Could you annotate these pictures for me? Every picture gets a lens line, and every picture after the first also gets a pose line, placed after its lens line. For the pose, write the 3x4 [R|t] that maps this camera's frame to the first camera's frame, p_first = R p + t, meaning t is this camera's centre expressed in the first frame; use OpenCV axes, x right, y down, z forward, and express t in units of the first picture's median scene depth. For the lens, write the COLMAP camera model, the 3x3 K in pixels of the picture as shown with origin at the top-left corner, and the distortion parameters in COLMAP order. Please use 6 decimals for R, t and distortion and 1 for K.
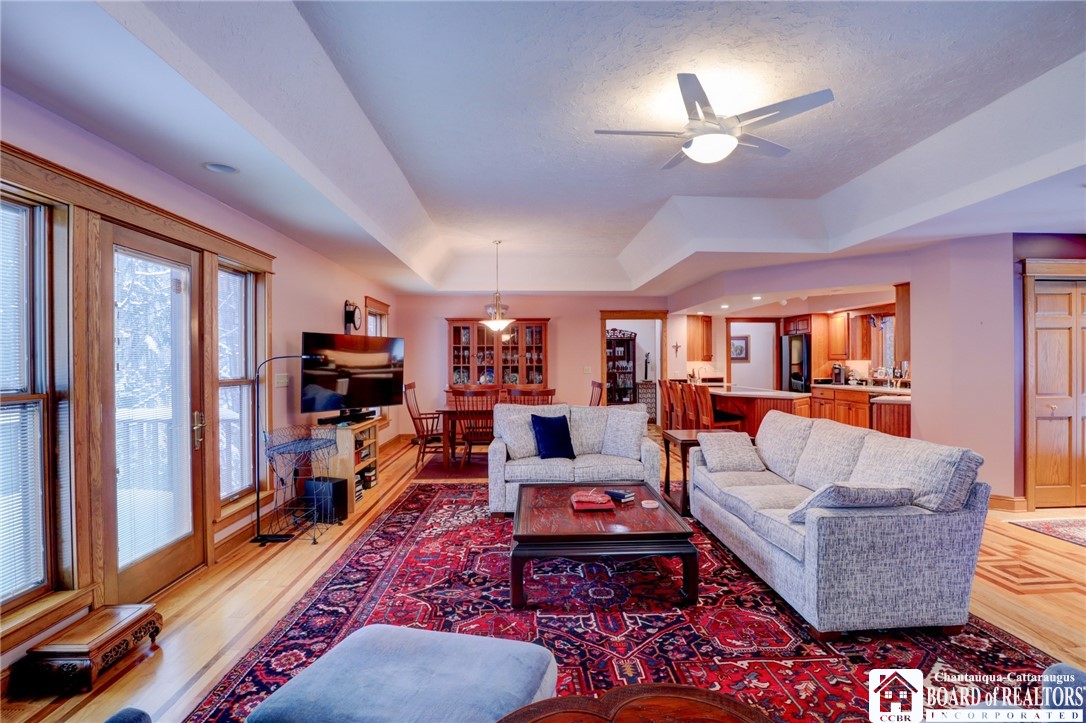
lens RADIAL K [[545.6, 0, 550.0], [0, 545.6, 359.5], [0, 0, 1]] dist [-0.042237, 0.009860]
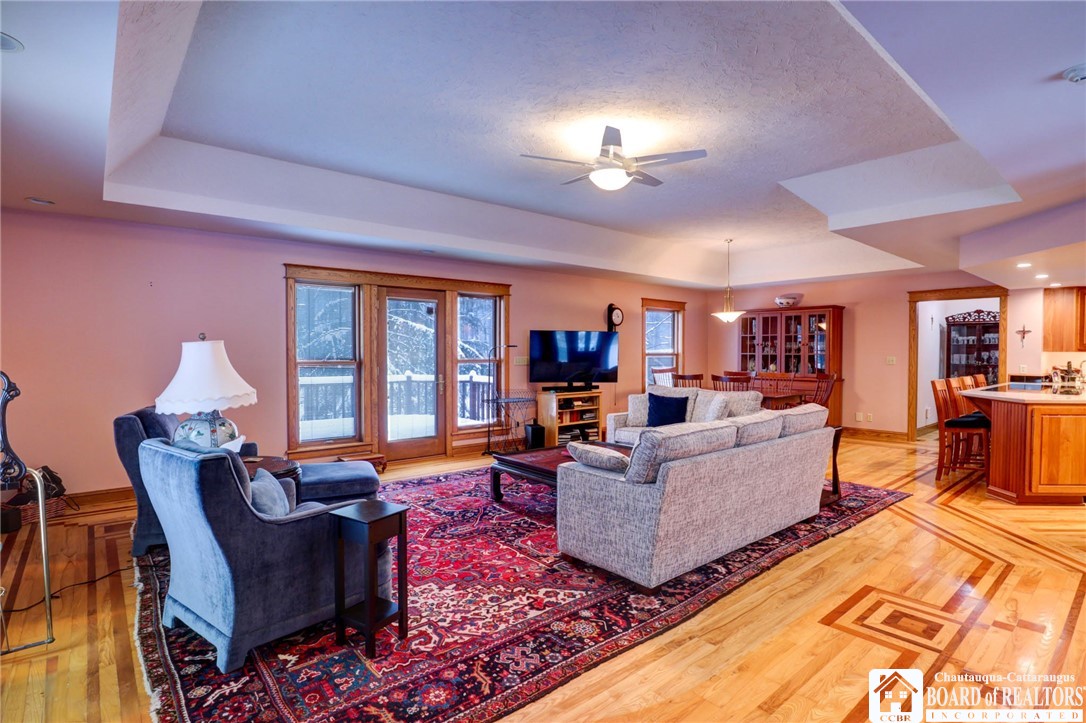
lens RADIAL K [[545.6, 0, 552.3], [0, 545.6, 358.5], [0, 0, 1]] dist [-0.042237, 0.009860]
pose [[0.615526, 0.016326, -0.787948, 0.937186], [-0.002275, 0.999818, 0.018939, 0.000042], [0.788113, -0.009865, 0.615451, 0.091118]]
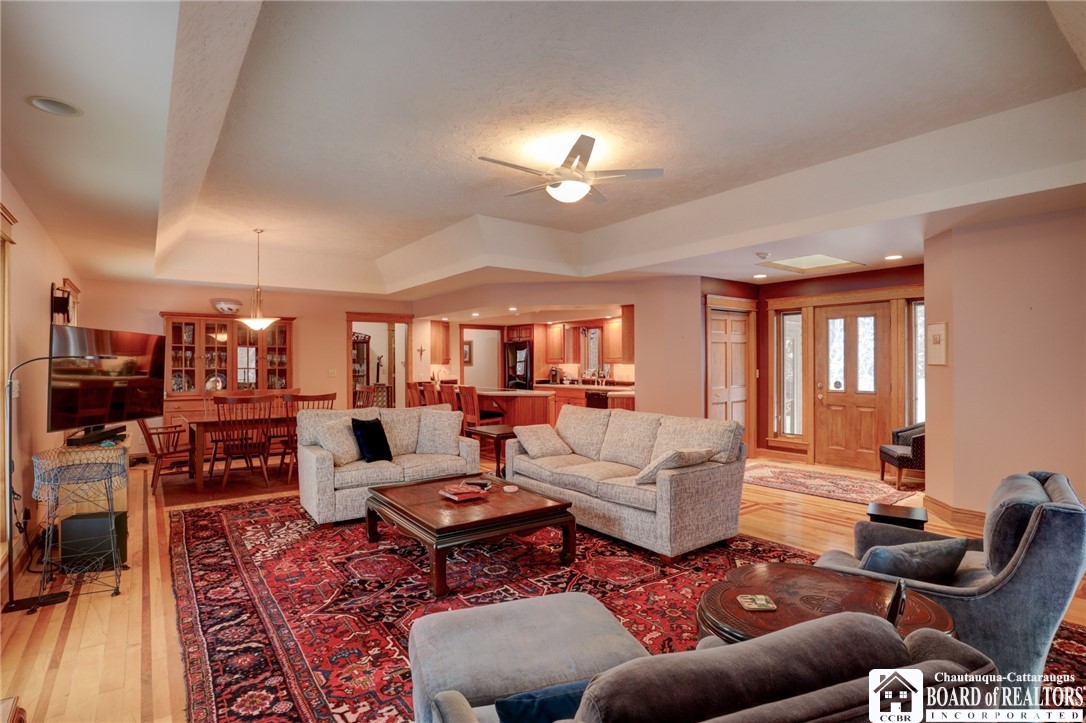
lens RADIAL K [[545.6, 0, 551.7], [0, 545.6, 360.1], [0, 0, 1]] dist [-0.042237, 0.009860]
pose [[0.829037, 0.005609, 0.559165, -0.331743], [-0.002907, 0.999979, -0.005720, 0.000723], [-0.559186, 0.003117, 0.829037, -0.001775]]
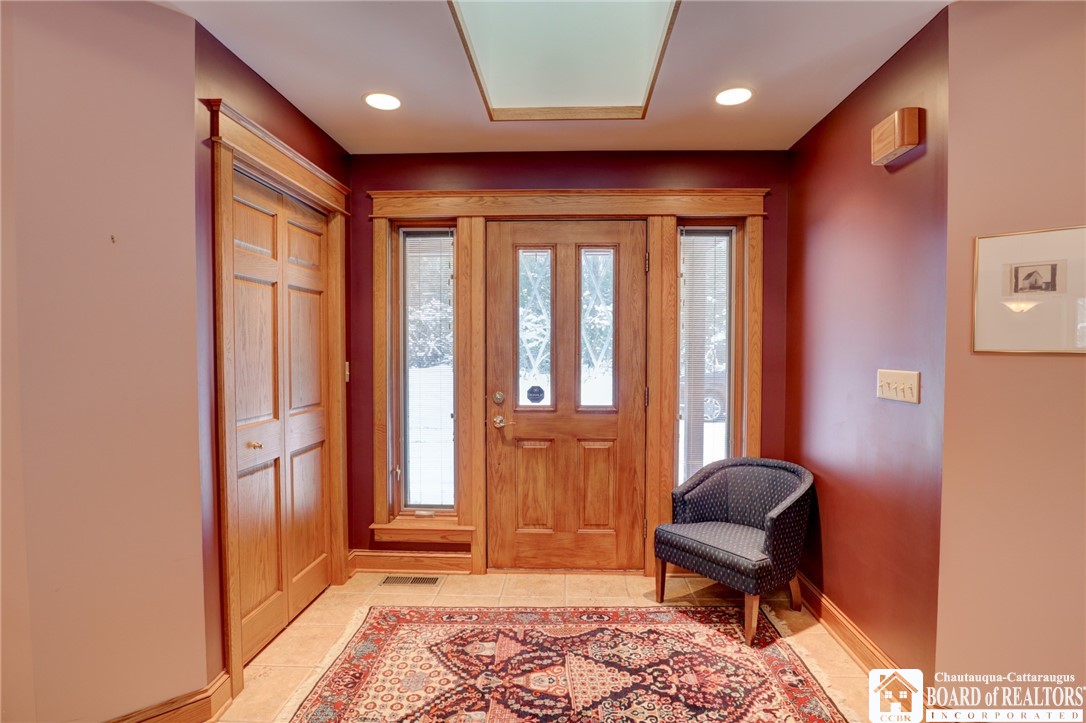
lens RADIAL K [[545.6, 0, 552.2], [0, 545.6, 366.1], [0, 0, 1]] dist [-0.042237, 0.009860]
pose [[0.088299, -0.027194, 0.995723, 0.567485], [-0.006969, 0.999586, 0.027917, 0.003659], [-0.996070, -0.009404, 0.088073, 0.796144]]
